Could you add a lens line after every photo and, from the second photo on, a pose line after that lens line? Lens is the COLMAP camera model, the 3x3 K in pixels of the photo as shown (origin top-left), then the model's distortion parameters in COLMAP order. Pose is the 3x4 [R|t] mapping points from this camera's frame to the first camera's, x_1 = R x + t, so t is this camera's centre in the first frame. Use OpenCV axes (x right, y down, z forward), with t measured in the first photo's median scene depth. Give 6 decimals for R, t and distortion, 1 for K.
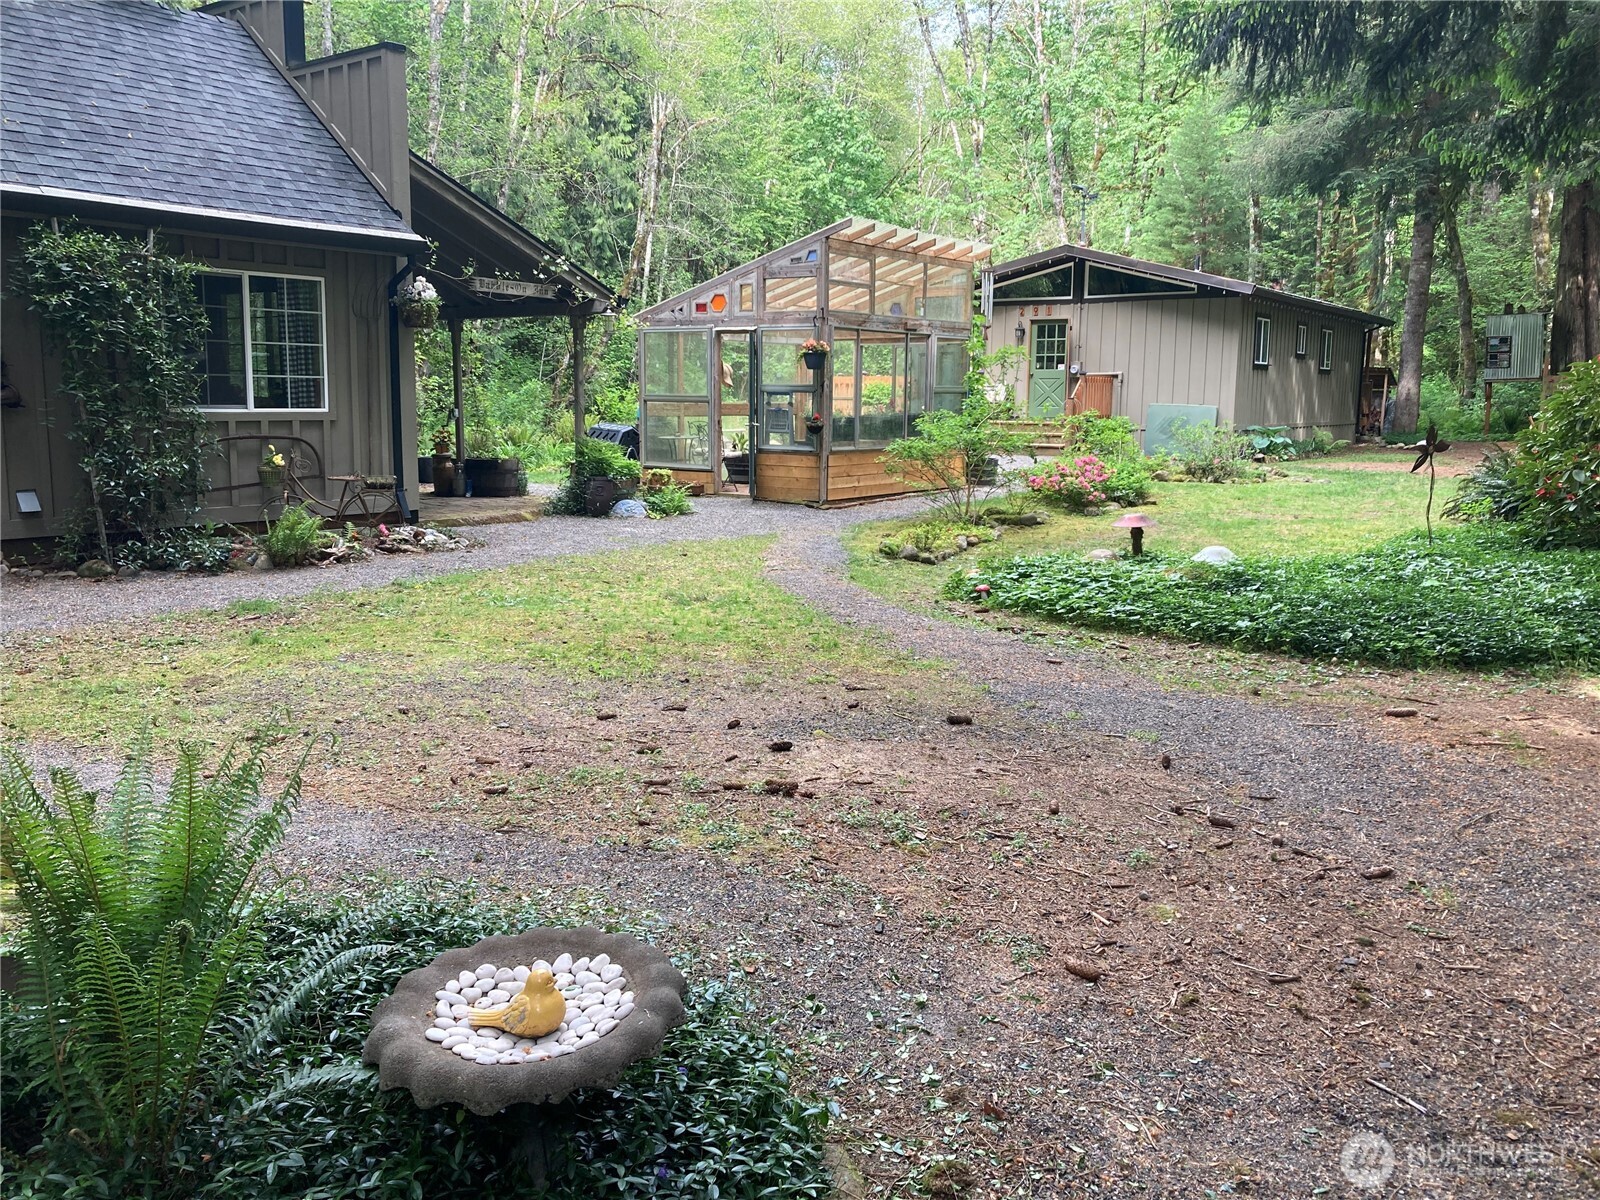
lens RADIAL K [[1310.3, 0, 801.1], [0, 1310.3, 596.7], [0, 0, 1]] dist [-0.010504, -0.005830]
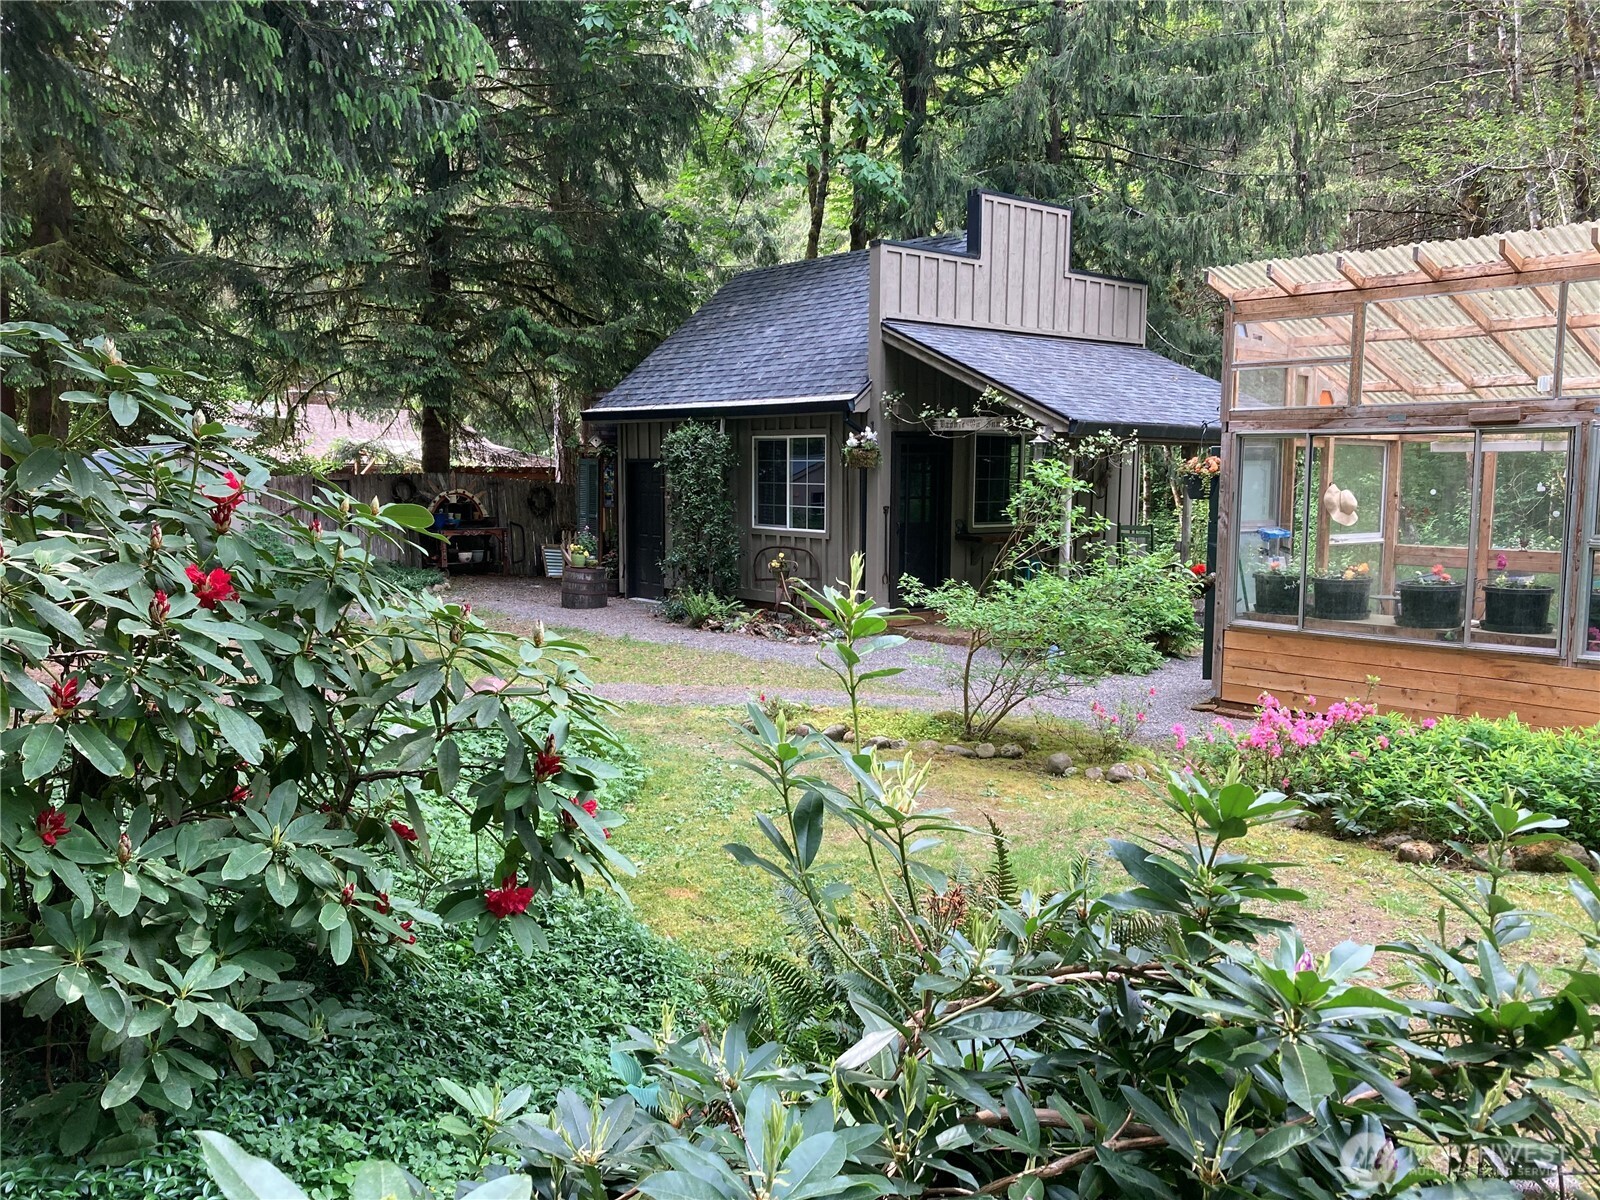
lens RADIAL K [[1310.3, 0, 800.5], [0, 1310.3, 601.1], [0, 0, 1]] dist [-0.010504, -0.005830]
pose [[-0.260832, 0.076161, -0.962375, 1.022967], [-0.162036, 0.979287, 0.121416, -0.246366], [0.951688, 0.187609, -0.243089, 1.399635]]
